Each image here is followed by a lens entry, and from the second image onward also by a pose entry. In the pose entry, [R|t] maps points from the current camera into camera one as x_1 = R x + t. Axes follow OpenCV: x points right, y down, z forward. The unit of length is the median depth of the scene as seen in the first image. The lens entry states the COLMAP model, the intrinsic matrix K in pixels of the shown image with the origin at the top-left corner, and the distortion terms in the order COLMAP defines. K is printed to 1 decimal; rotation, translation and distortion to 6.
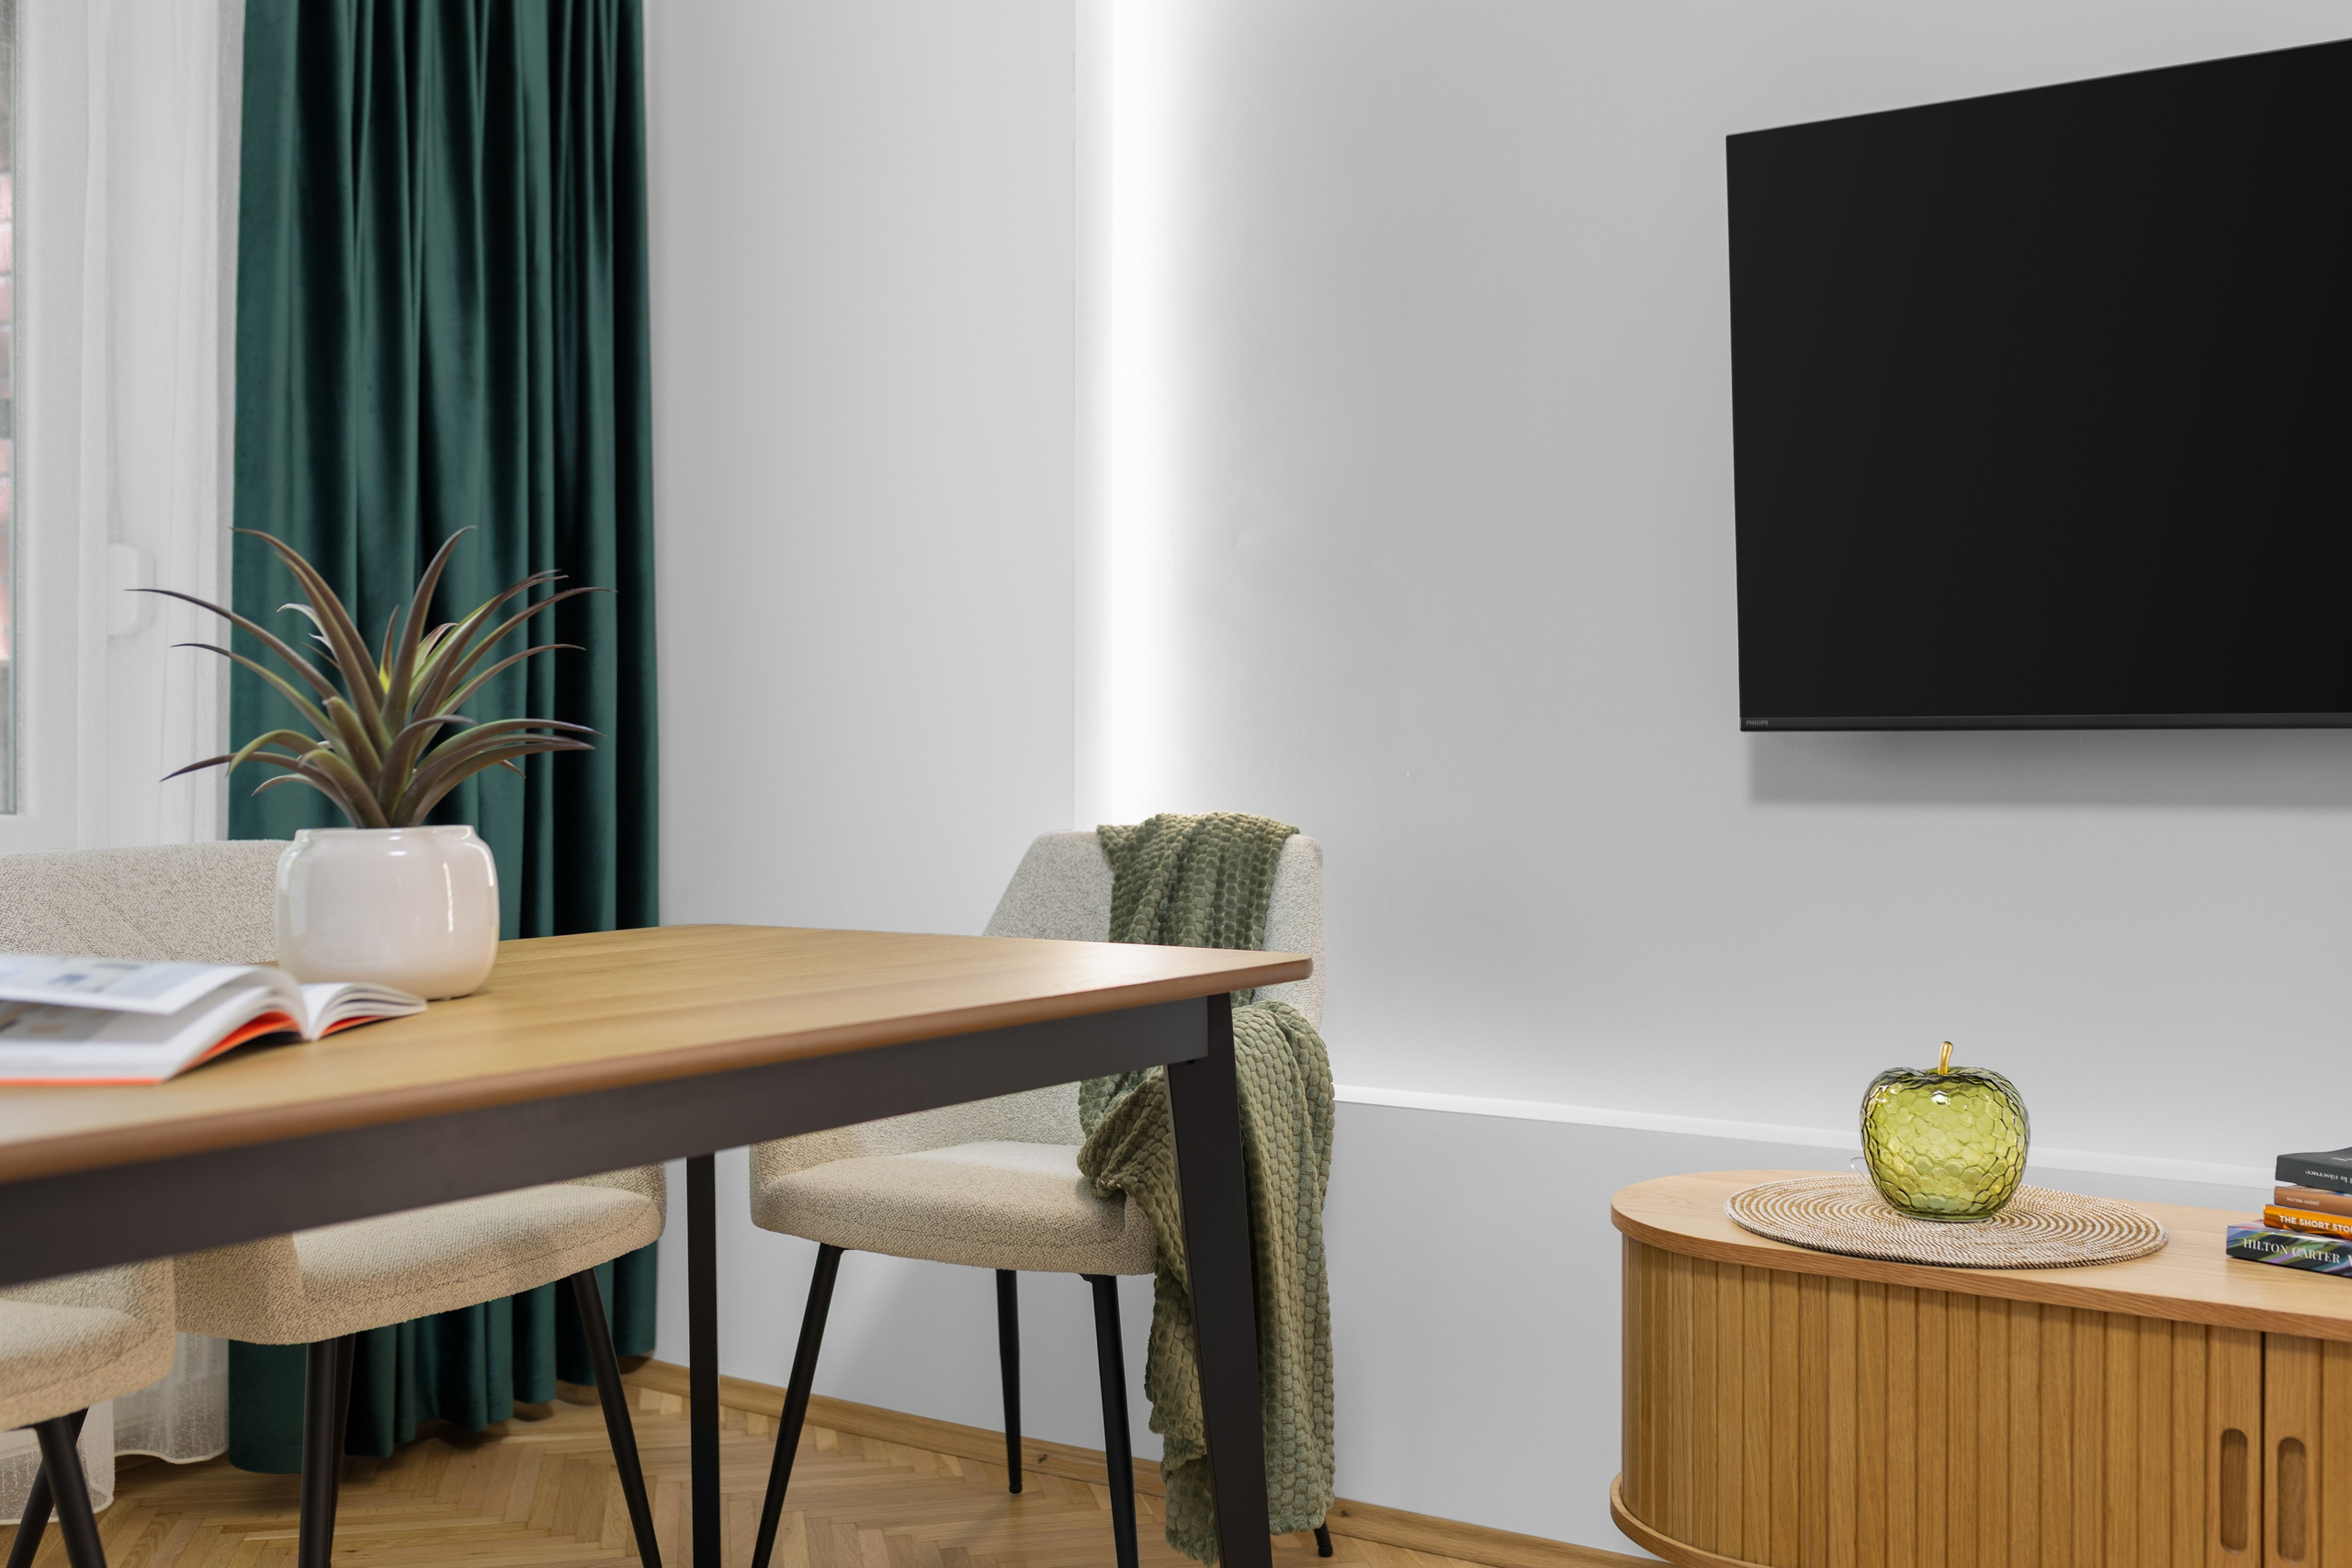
lens RADIAL K [[2257.2, 0, 1171.3], [0, 2257.2, 768.2], [0, 0, 1]] dist [-0.011801, 0.000000]
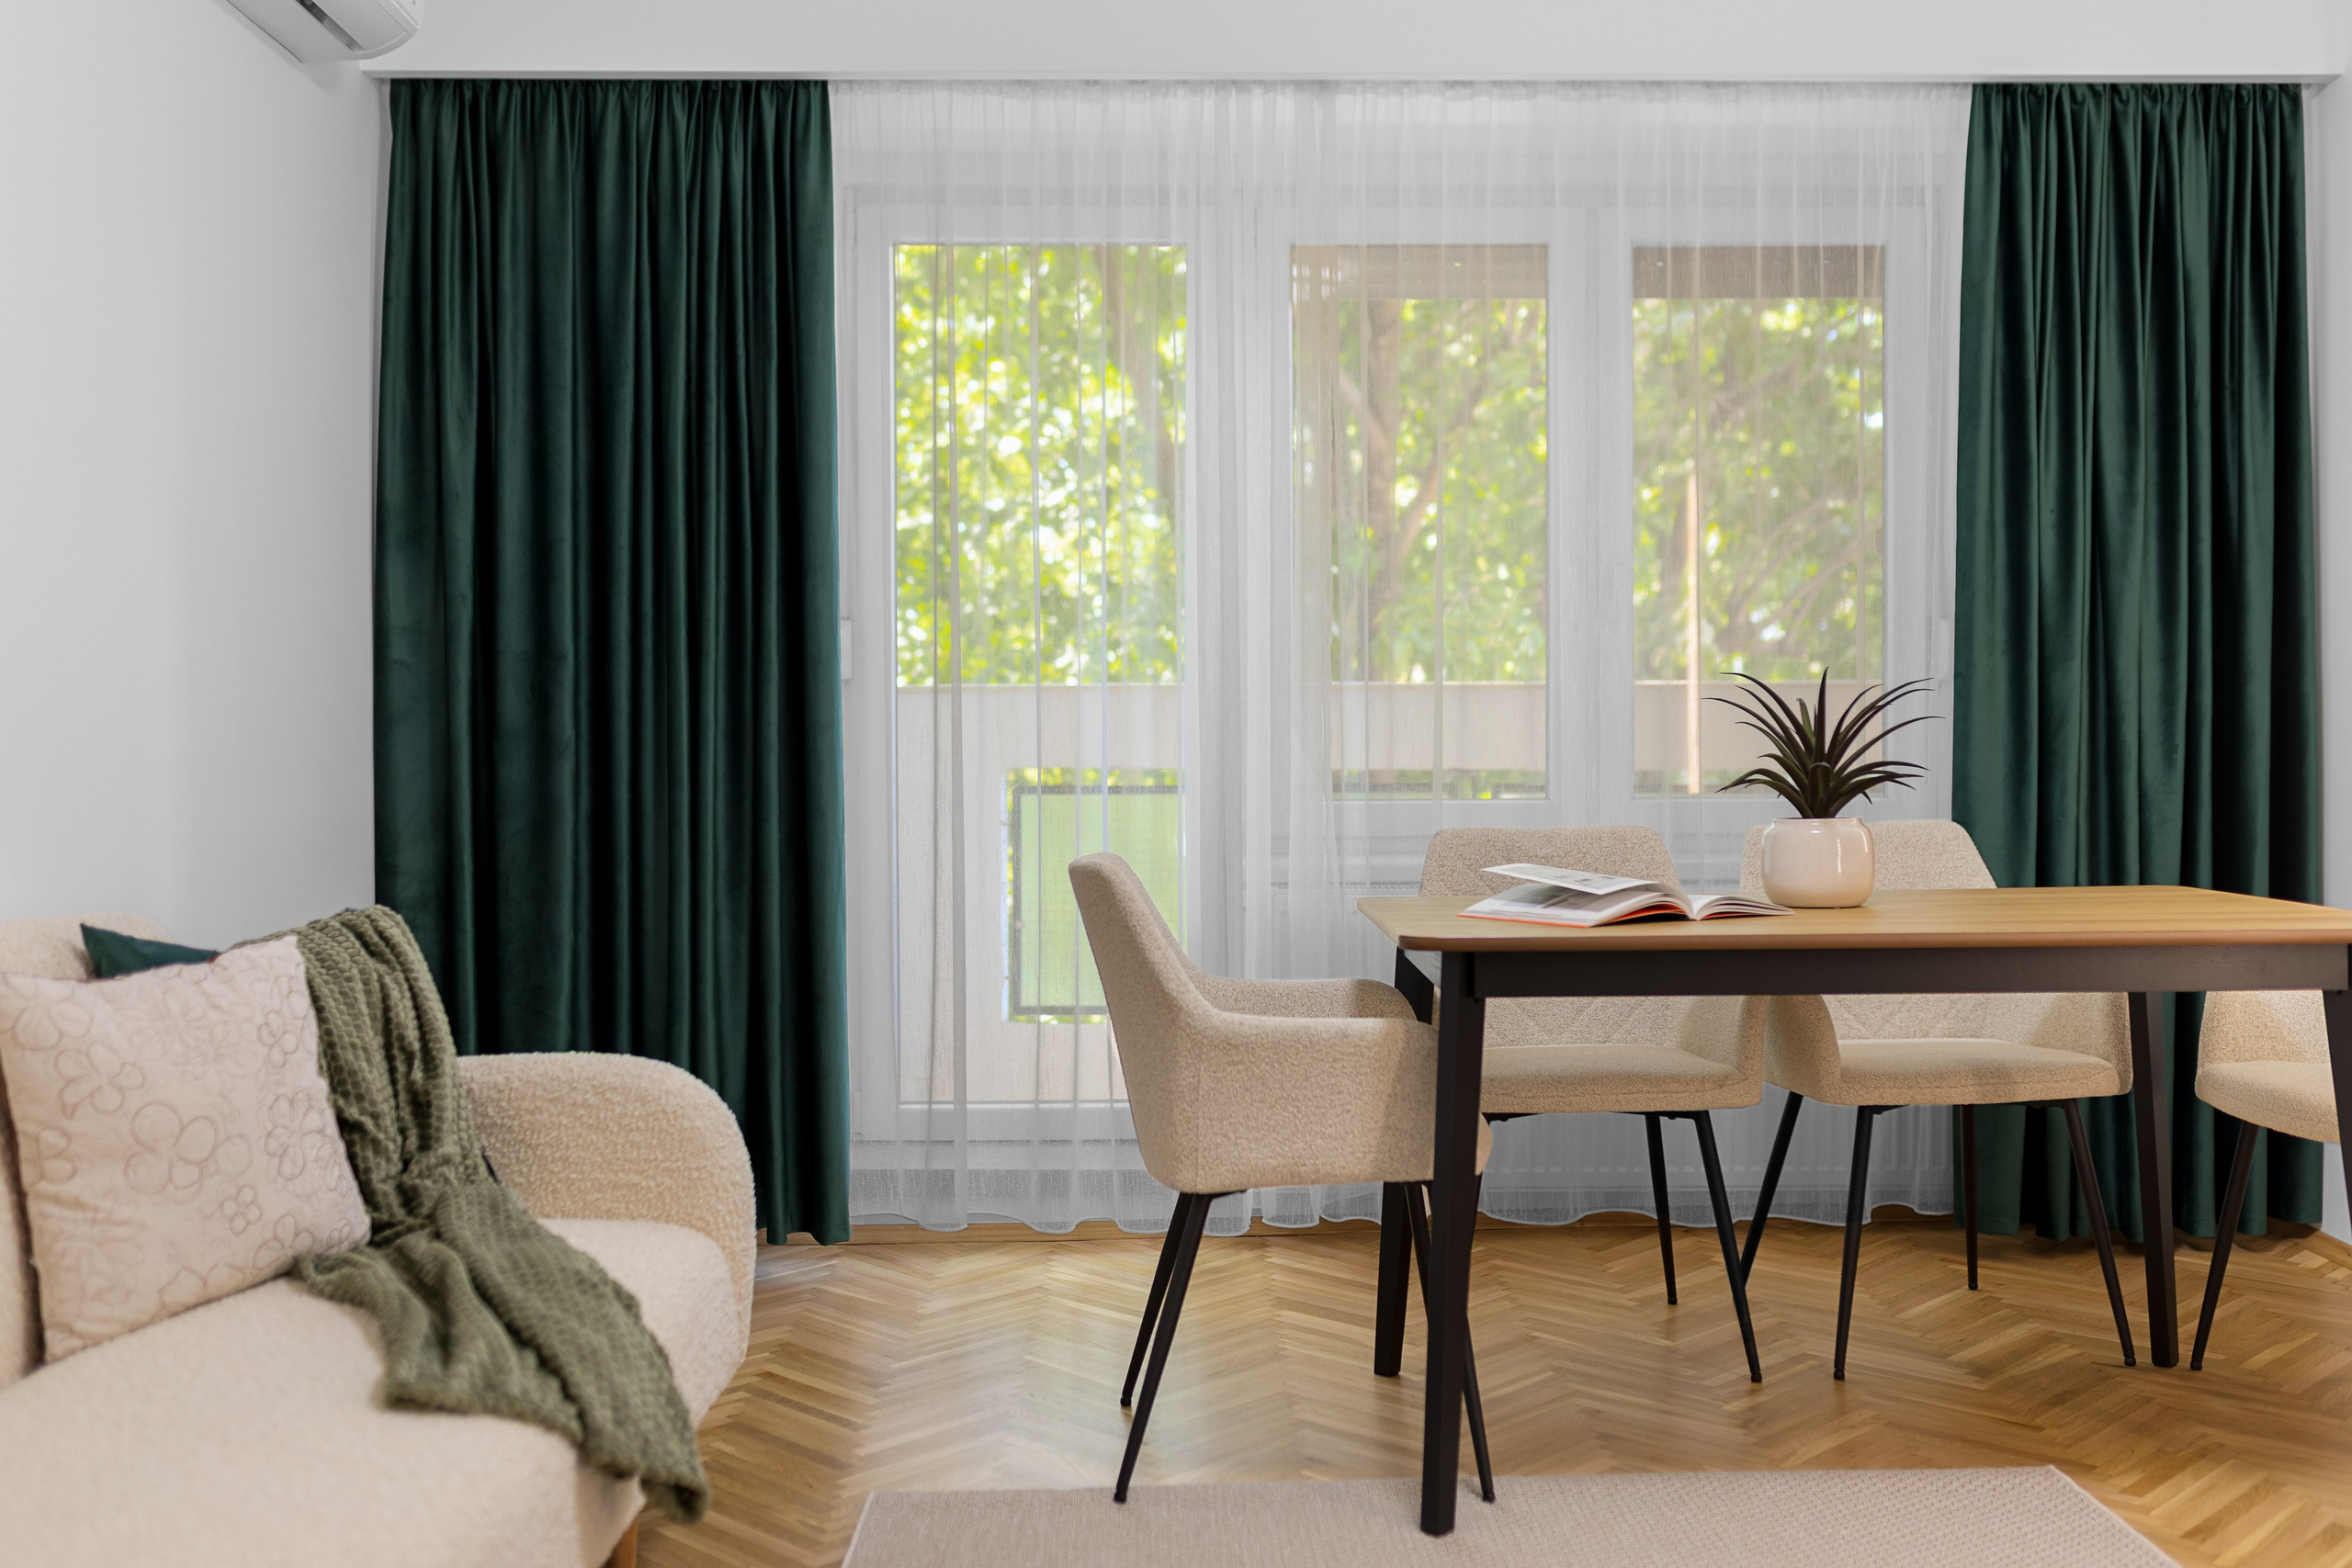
lens RADIAL K [[2257.2, 0, 1105.6], [0, 2257.2, 758.9], [0, 0, 1]] dist [-0.011801, 0.000000]
pose [[0.542833, 0.004011, -0.839831, 0.735232], [0.009646, 0.999893, 0.011010, -0.040961], [0.839785, -0.014078, 0.542737, -0.422950]]
